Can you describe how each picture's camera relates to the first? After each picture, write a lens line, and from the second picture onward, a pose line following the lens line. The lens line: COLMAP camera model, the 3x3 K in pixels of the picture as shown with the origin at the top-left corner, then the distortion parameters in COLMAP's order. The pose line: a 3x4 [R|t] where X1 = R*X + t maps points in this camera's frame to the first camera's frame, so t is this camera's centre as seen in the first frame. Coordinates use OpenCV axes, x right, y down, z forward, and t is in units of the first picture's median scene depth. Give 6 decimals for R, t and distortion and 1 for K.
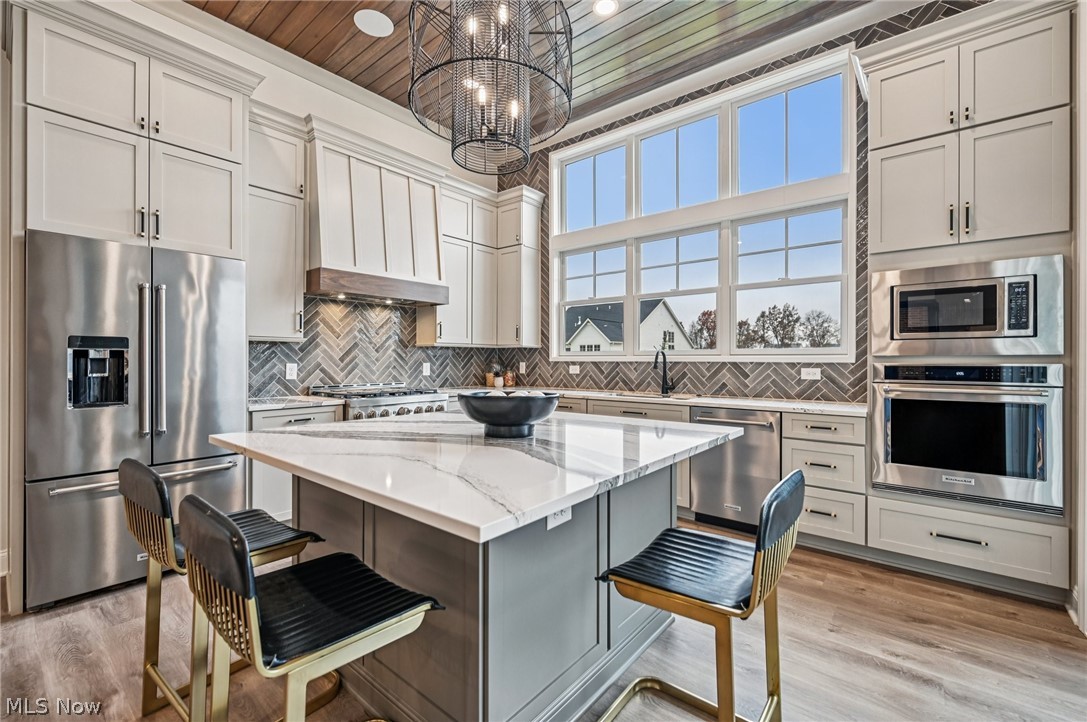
lens RADIAL K [[460.0, 0, 544.7], [0, 460.0, 360.7], [0, 0, 1]] dist [-0.002092, 0.000019]
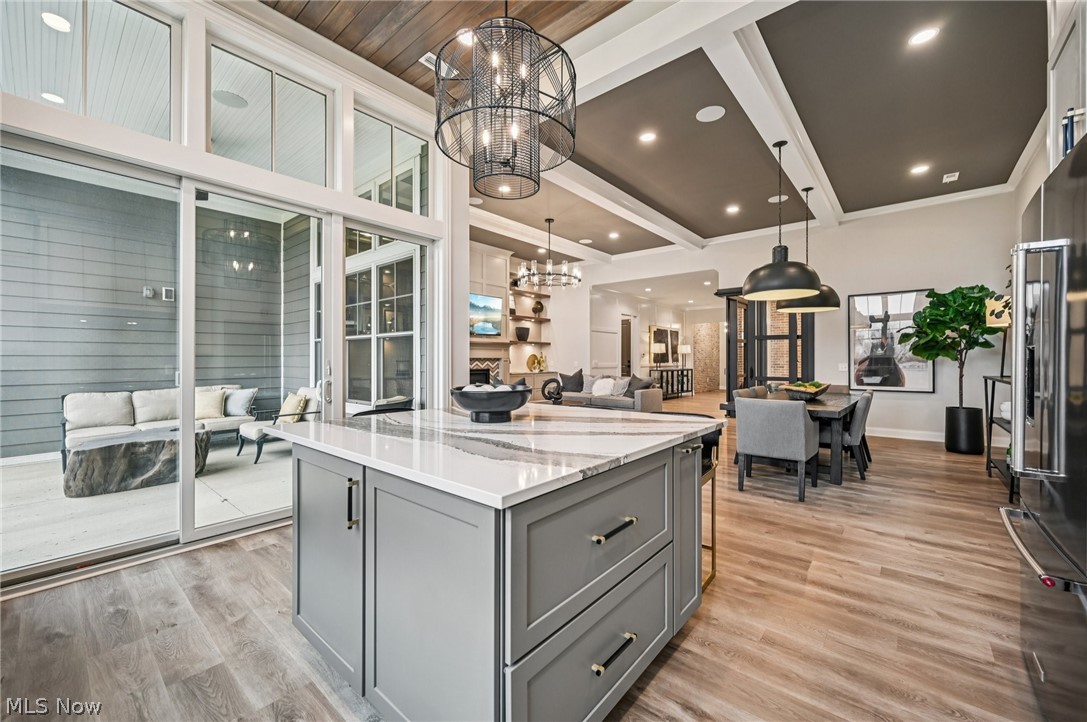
lens RADIAL K [[429.7, 0, 546.2], [0, 429.7, 360.1], [0, 0, 1]] dist [-0.001848, -0.000150]
pose [[-0.999926, -0.001511, 0.012062, -0.101464], [-0.001489, 0.999997, 0.001840, -0.002583], [-0.012065, 0.001822, -0.999926, 0.920792]]
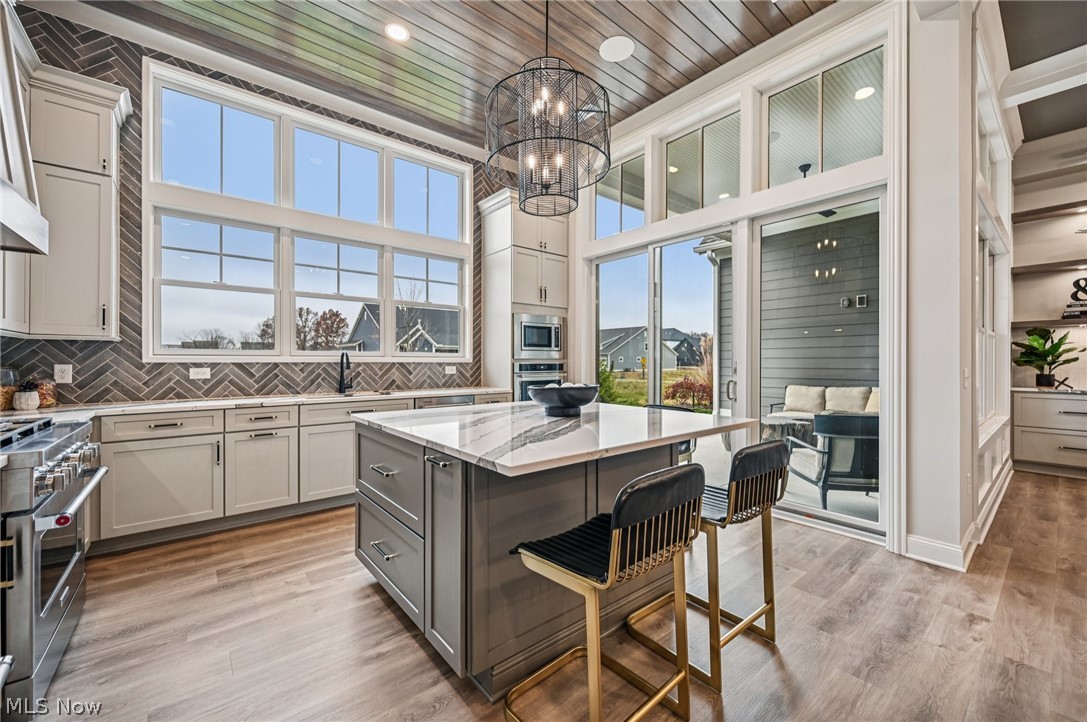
lens RADIAL K [[429.7, 0, 546.2], [0, 429.7, 360.1], [0, 0, 1]] dist [-0.001848, -0.000150]
pose [[0.186830, 0.000733, 0.982392, -0.579179], [0.000744, 0.999999, -0.000888, -0.001599], [-0.982392, 0.000897, 0.186829, 0.345203]]
